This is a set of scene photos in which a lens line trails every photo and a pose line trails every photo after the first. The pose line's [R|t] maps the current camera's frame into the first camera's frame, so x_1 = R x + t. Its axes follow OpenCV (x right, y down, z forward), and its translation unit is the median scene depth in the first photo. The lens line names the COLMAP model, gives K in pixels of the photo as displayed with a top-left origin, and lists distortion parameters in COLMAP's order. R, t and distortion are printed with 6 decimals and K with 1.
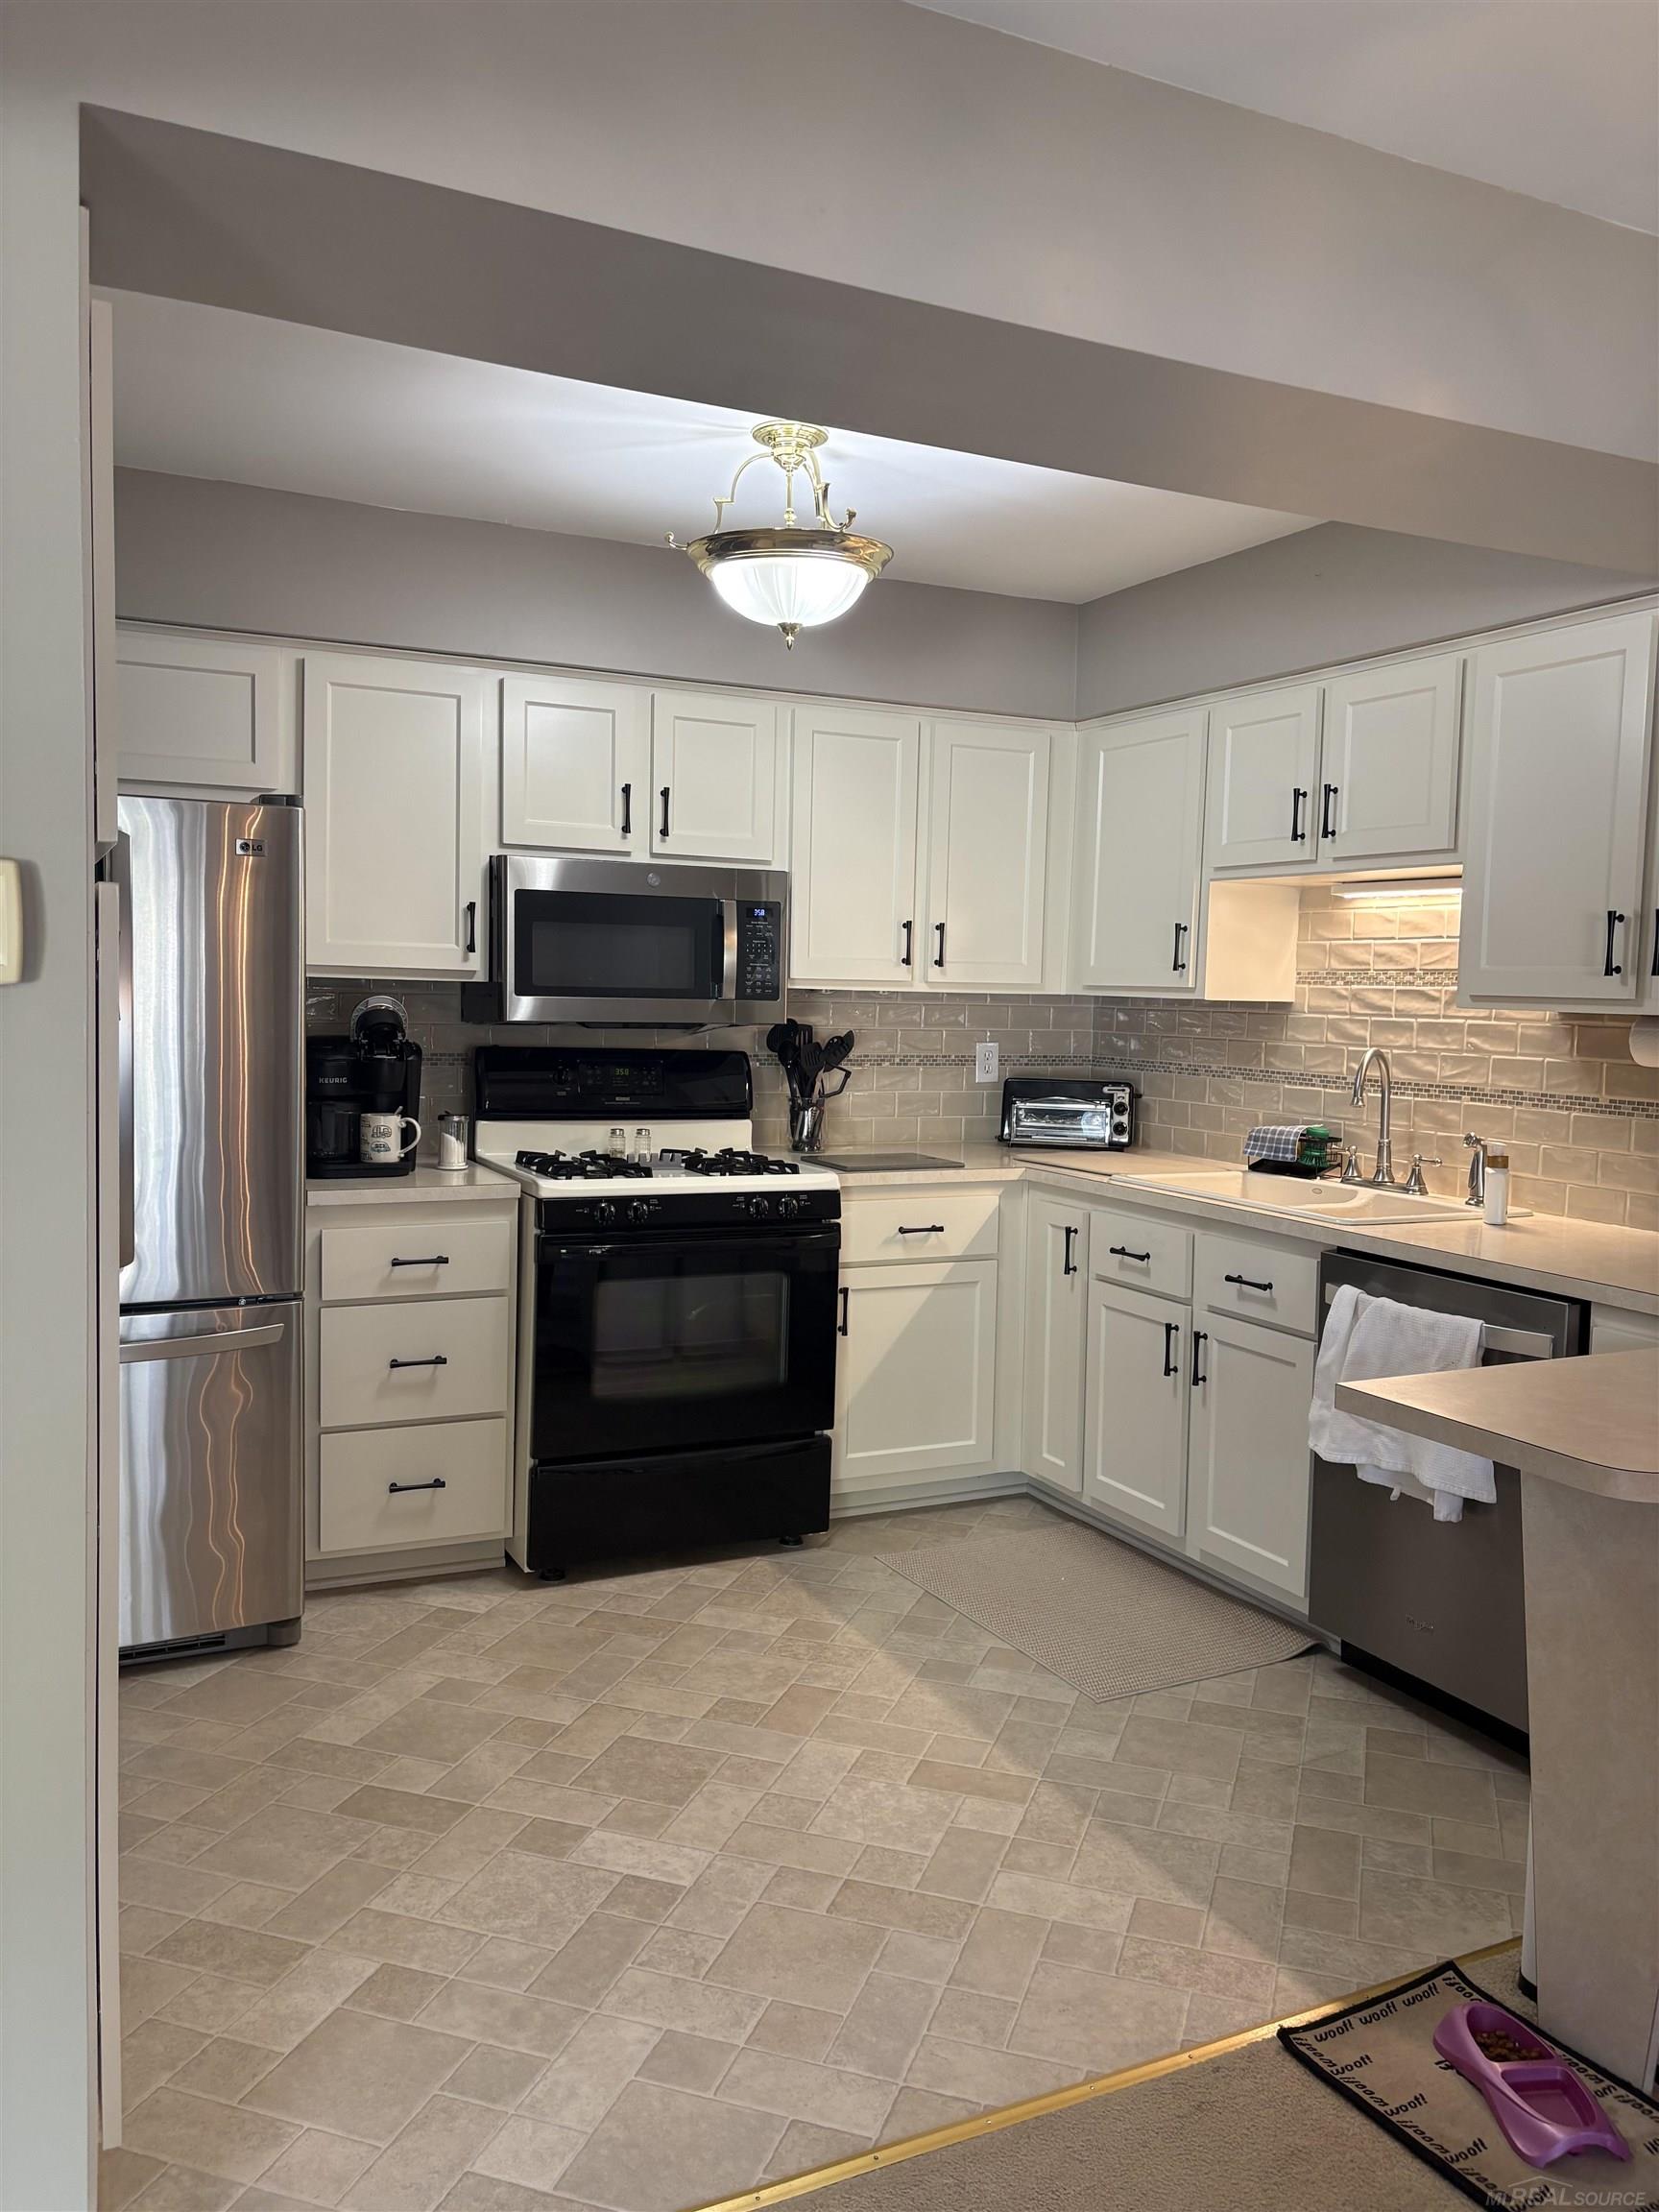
lens RADIAL K [[1662.6, 0, 835.6], [0, 1662.6, 1094.4], [0, 0, 1]] dist [0.050540, -0.046082]
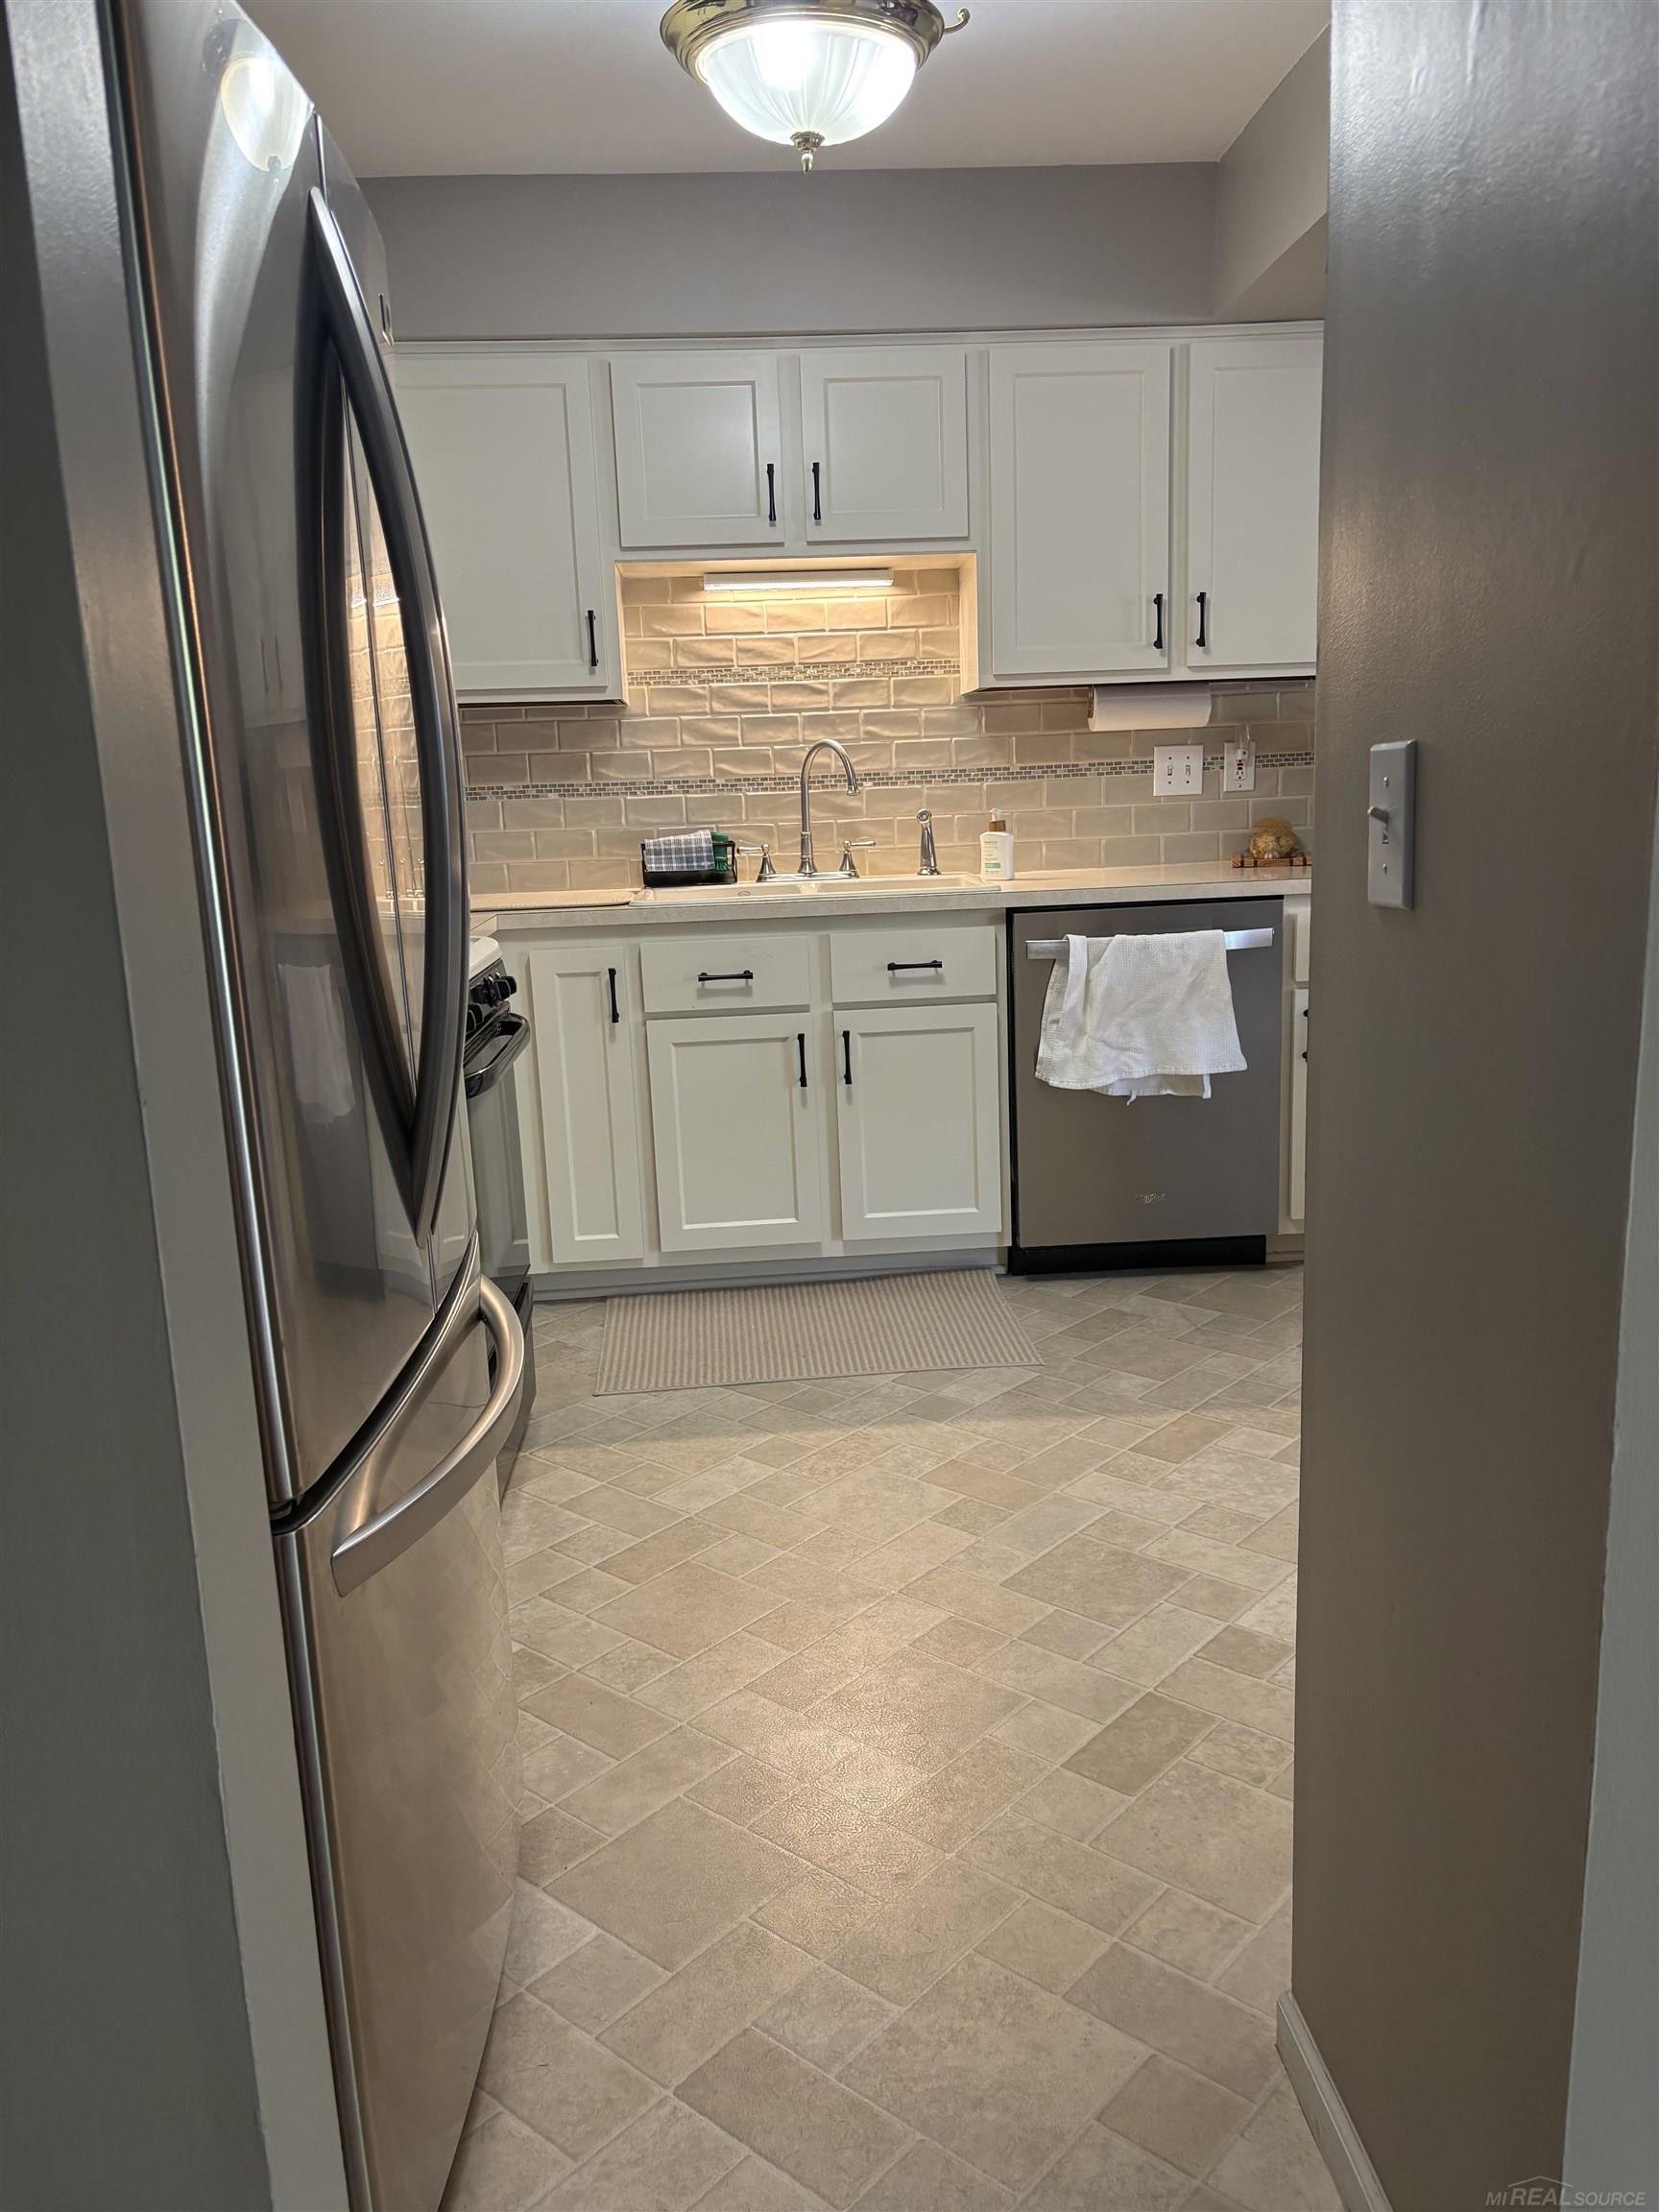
lens RADIAL K [[1662.6, 0, 823.2], [0, 1662.6, 1119.4], [0, 0, 1]] dist [0.050540, -0.046082]
pose [[0.395310, -0.230489, 0.889160, -0.646430], [0.108273, 0.972950, 0.204072, -0.009255], [-0.912144, 0.015601, 0.409572, 0.577776]]
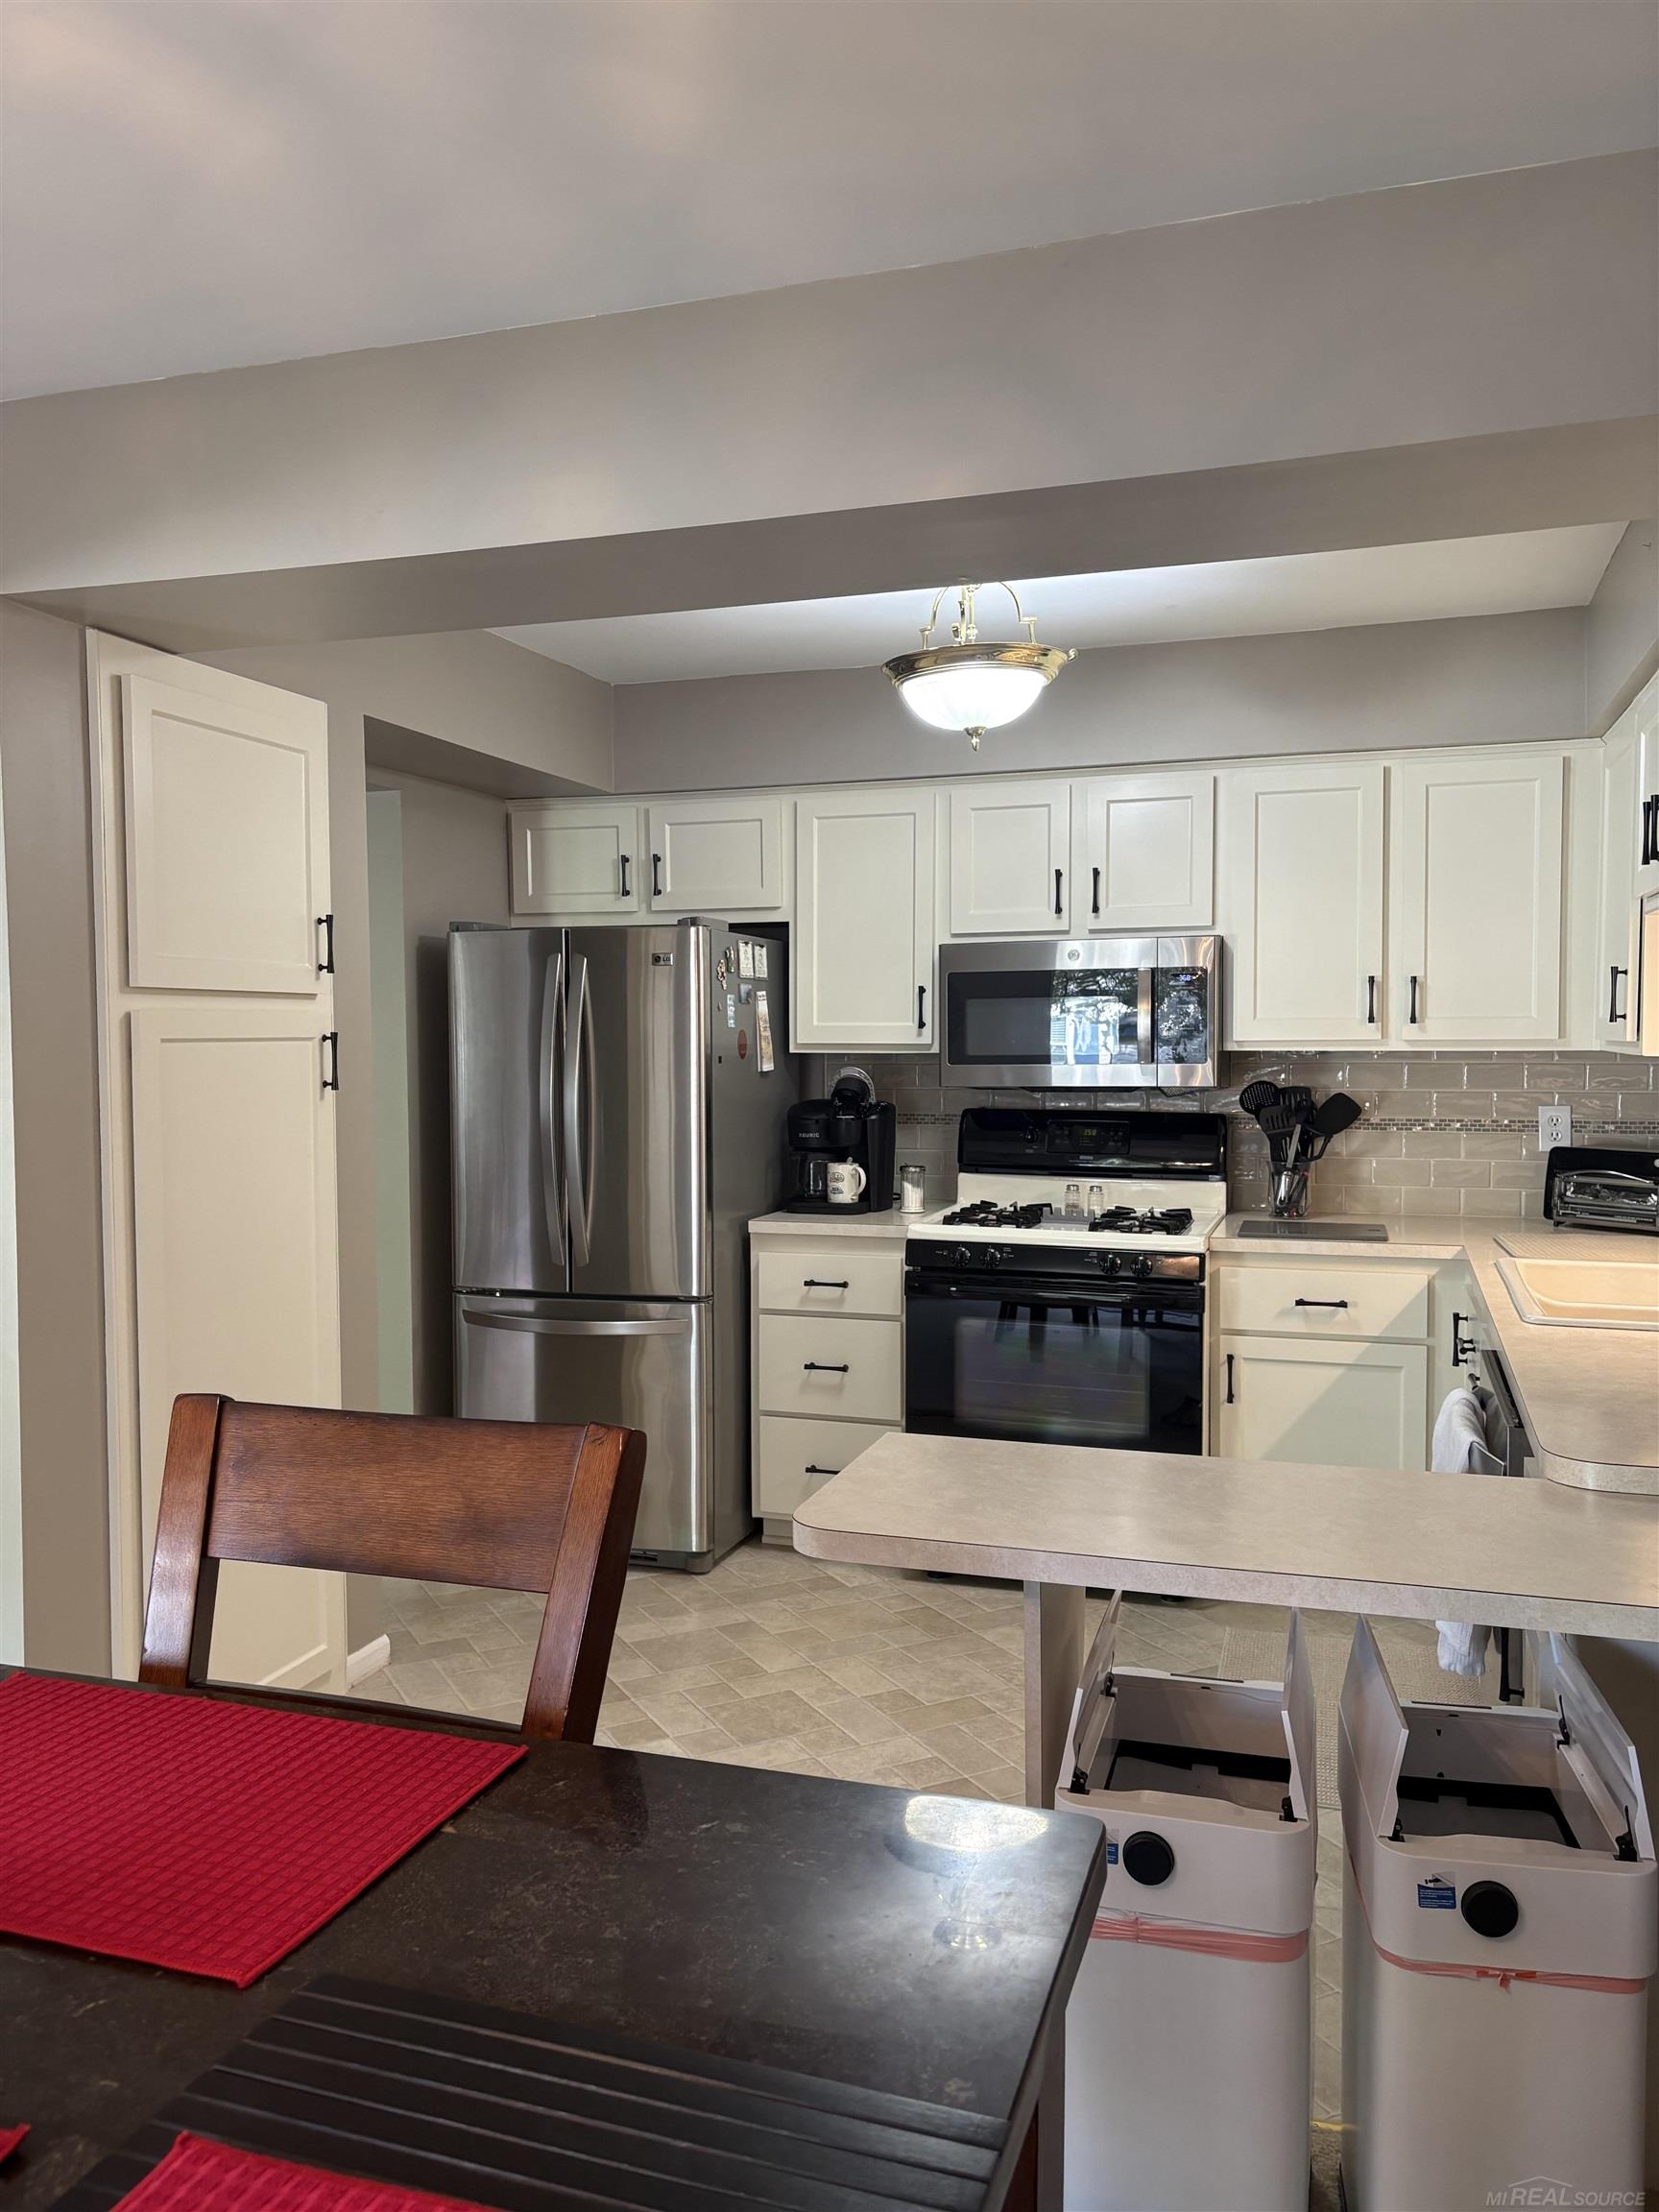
lens RADIAL K [[1662.6, 0, 826.6], [0, 1662.6, 1102.6], [0, 0, 1]] dist [0.050540, -0.046082]
pose [[0.704033, 0.002383, -0.710163, 0.566510], [-0.024843, 0.999465, -0.021276, -0.006041], [0.709732, 0.032622, 0.703716, 0.133790]]
